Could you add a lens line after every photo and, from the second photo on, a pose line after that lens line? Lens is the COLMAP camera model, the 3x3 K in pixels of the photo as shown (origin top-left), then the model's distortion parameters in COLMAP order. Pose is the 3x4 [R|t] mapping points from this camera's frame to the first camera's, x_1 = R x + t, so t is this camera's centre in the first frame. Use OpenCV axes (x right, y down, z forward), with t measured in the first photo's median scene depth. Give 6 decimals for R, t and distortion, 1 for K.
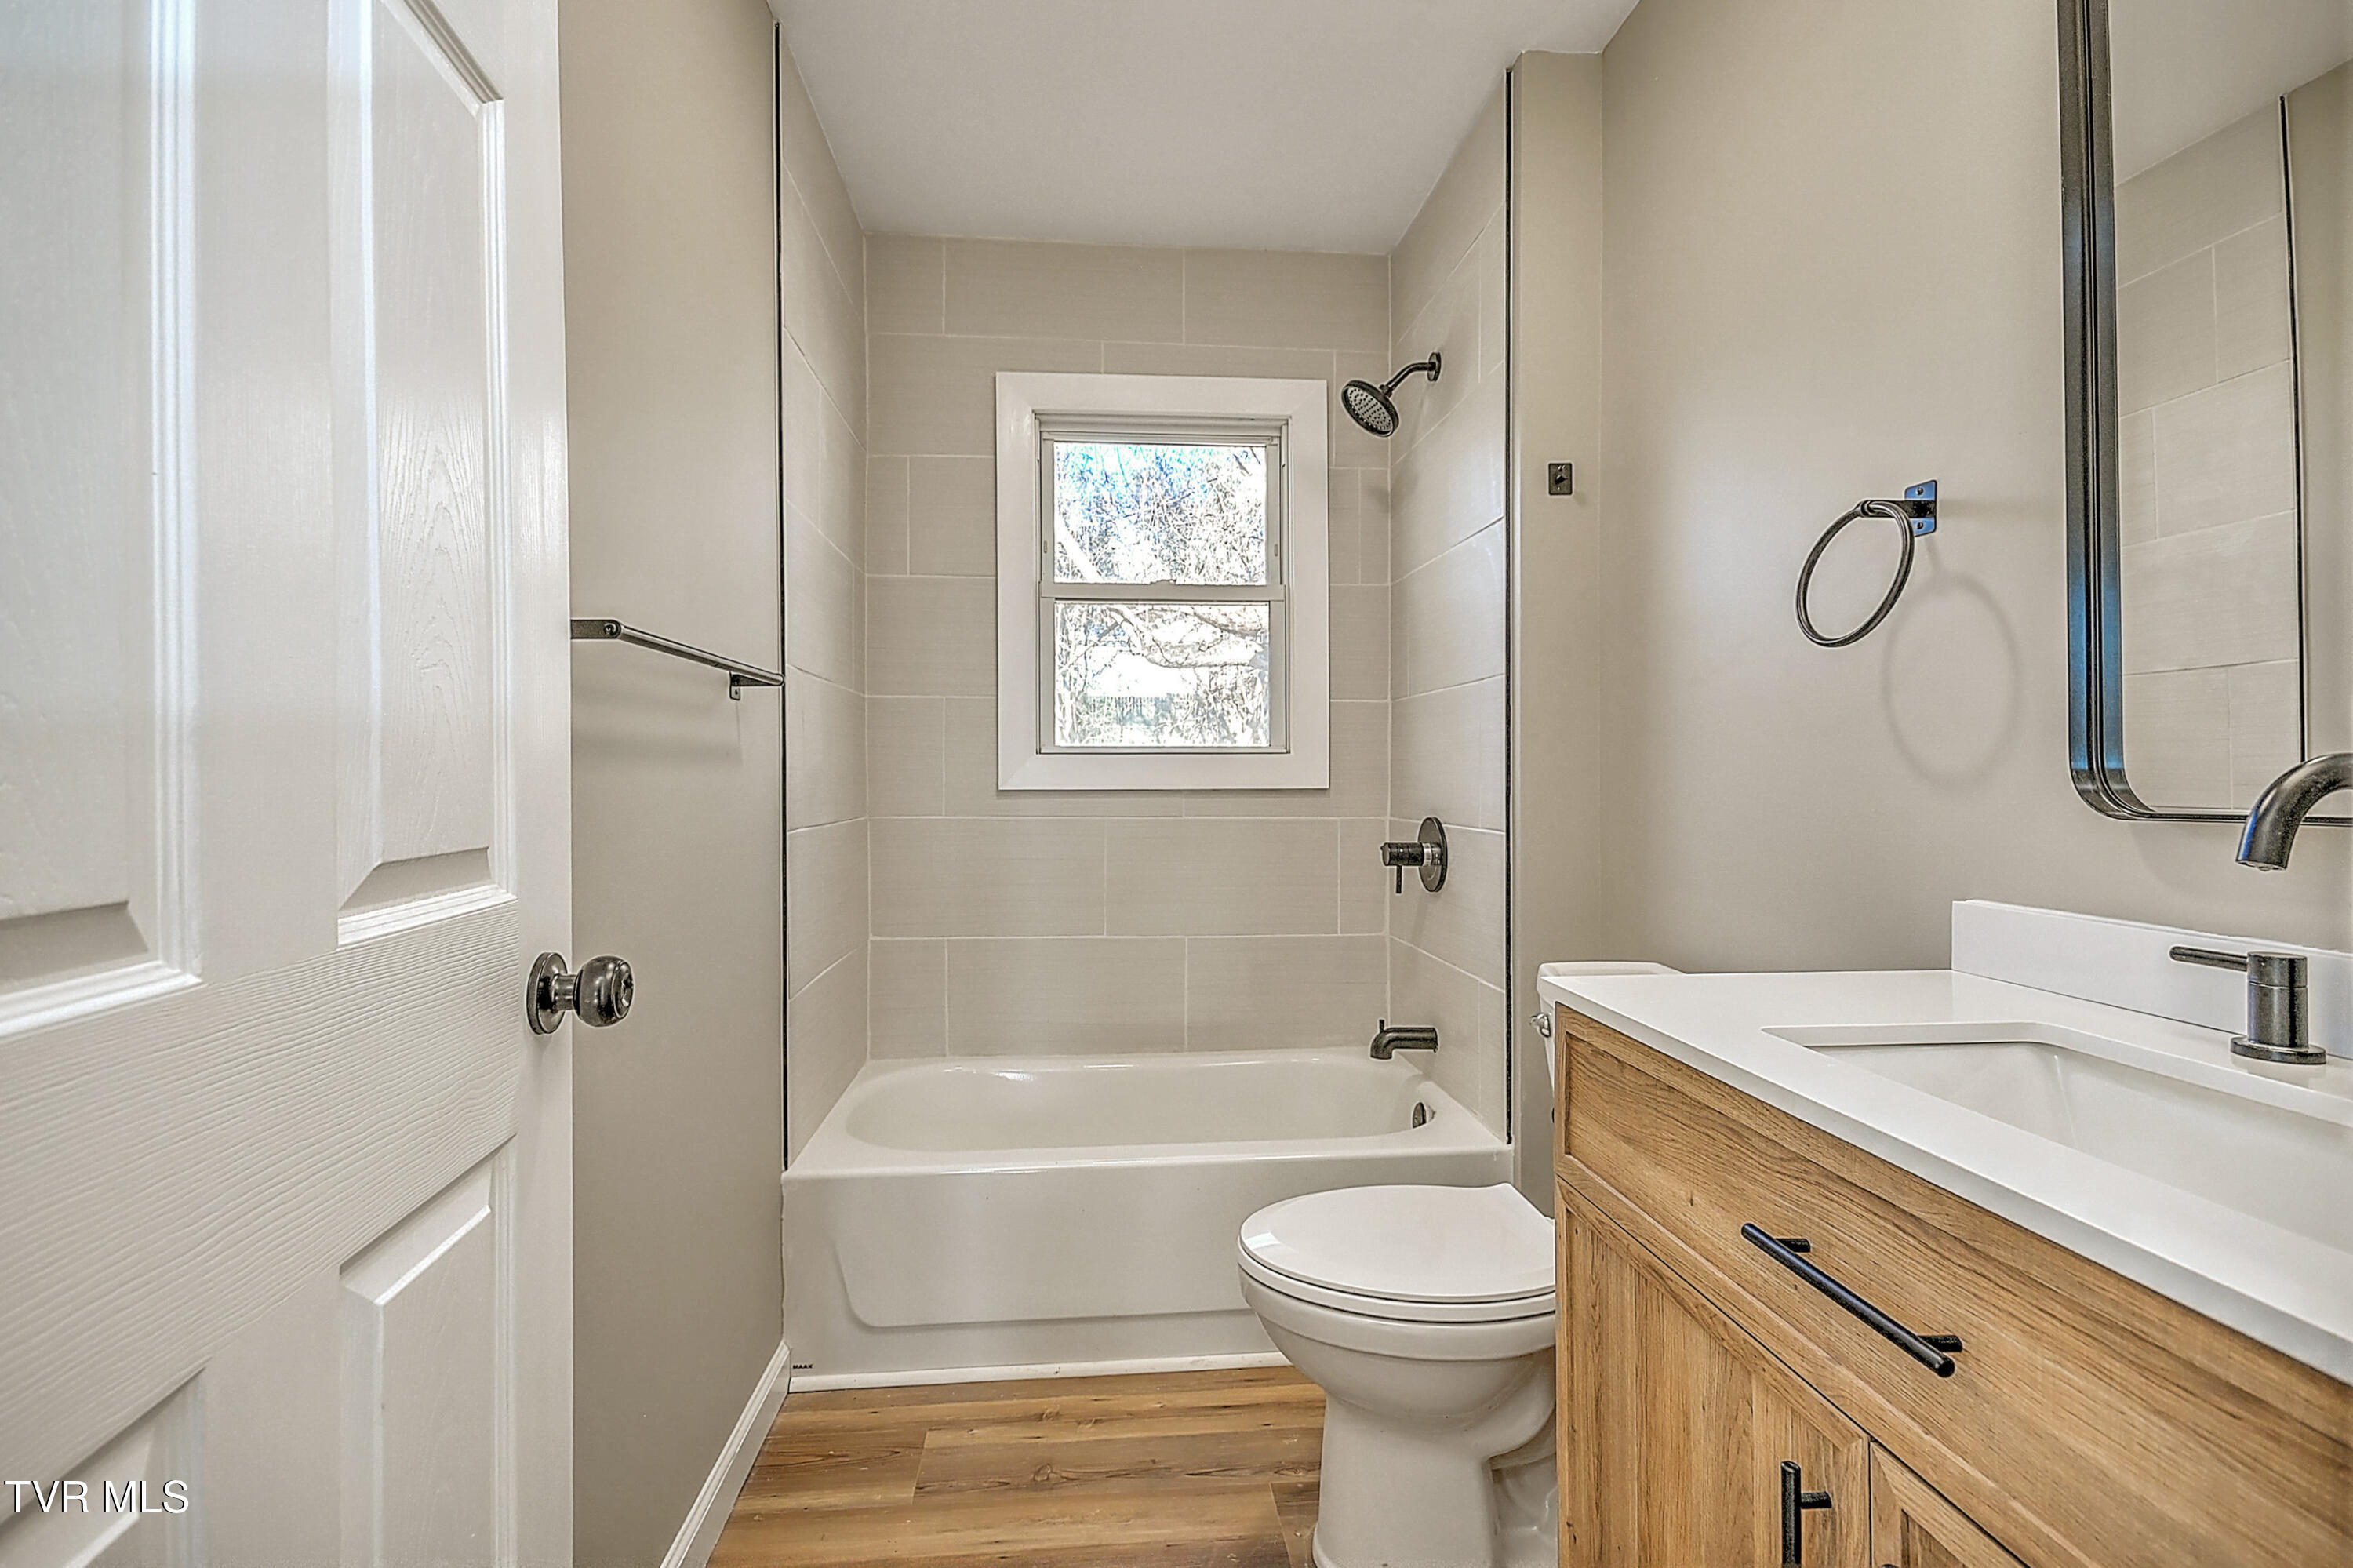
lens RADIAL K [[1123.6, 0, 1172.2], [0, 1123.6, 775.1], [0, 0, 1]] dist [0.034687, -0.020350]
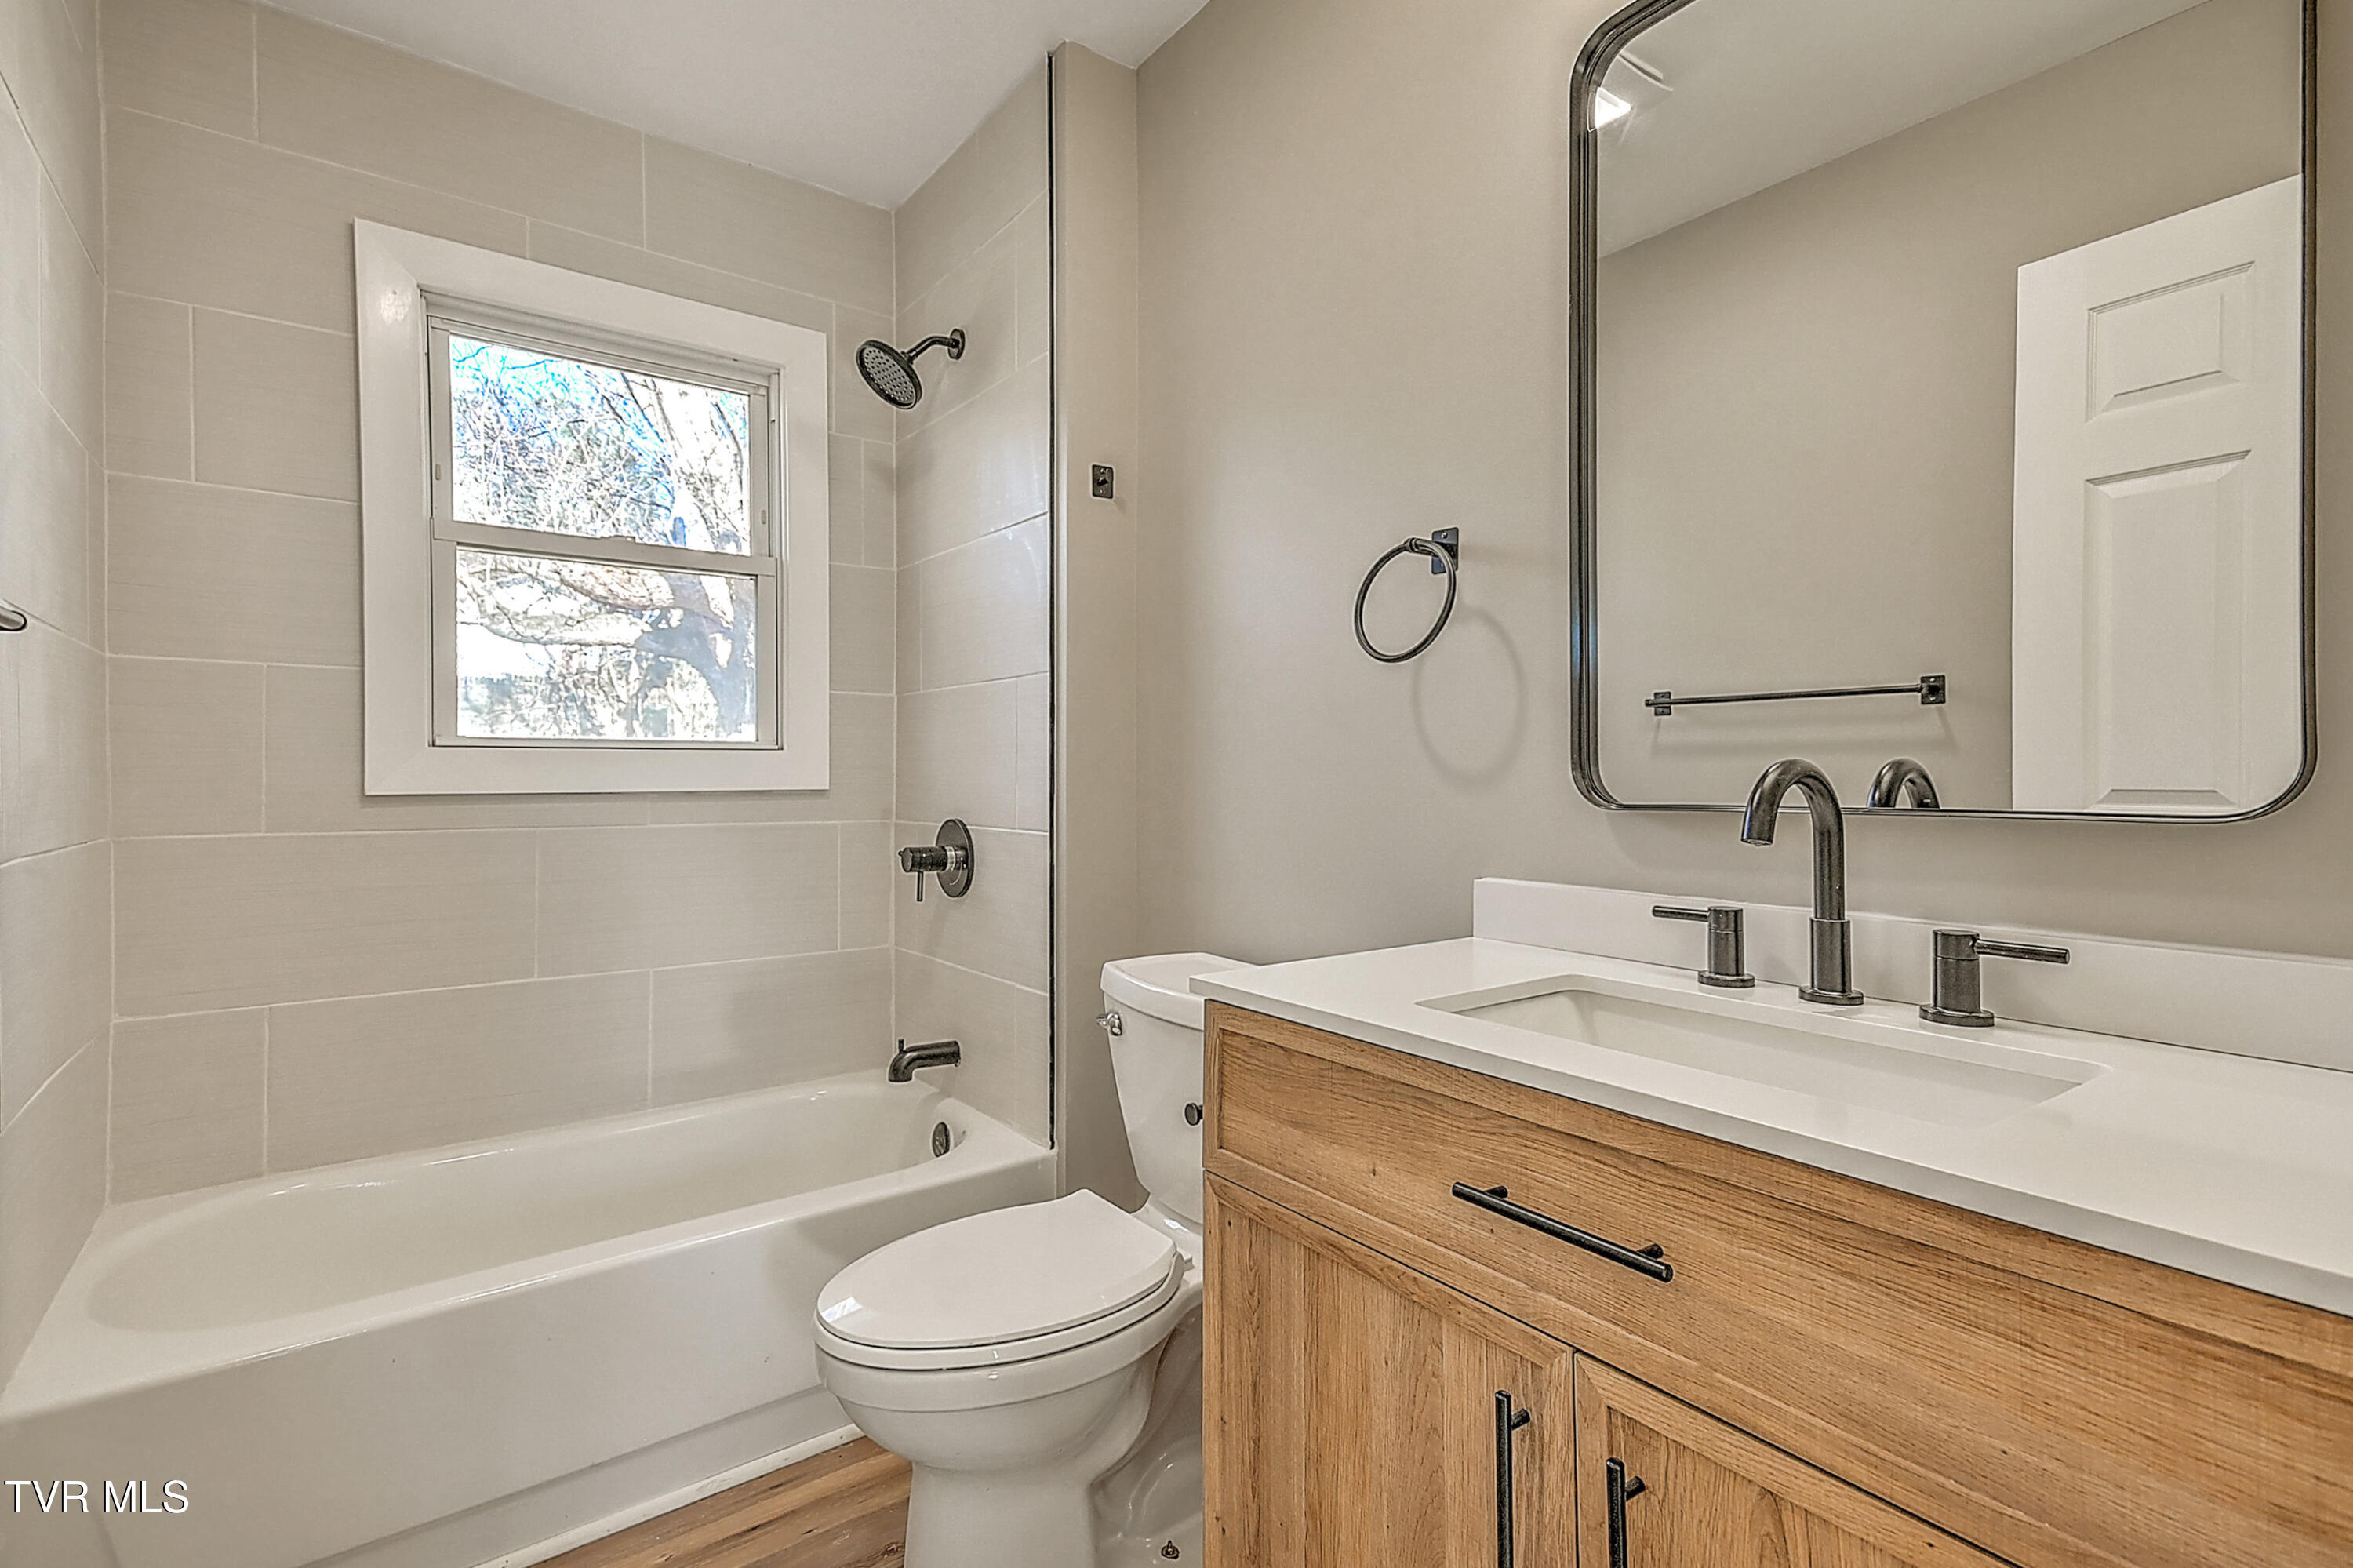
lens RADIAL K [[1145.5, 0, 1180.5], [0, 1145.5, 775.0], [0, 0, 1]] dist [0.035823, 0.001203]
pose [[0.841808, 0.001216, 0.539776, -0.212909], [-0.001180, 0.999999, -0.000412, 0.000949], [-0.539776, -0.000290, 0.841808, 0.136302]]
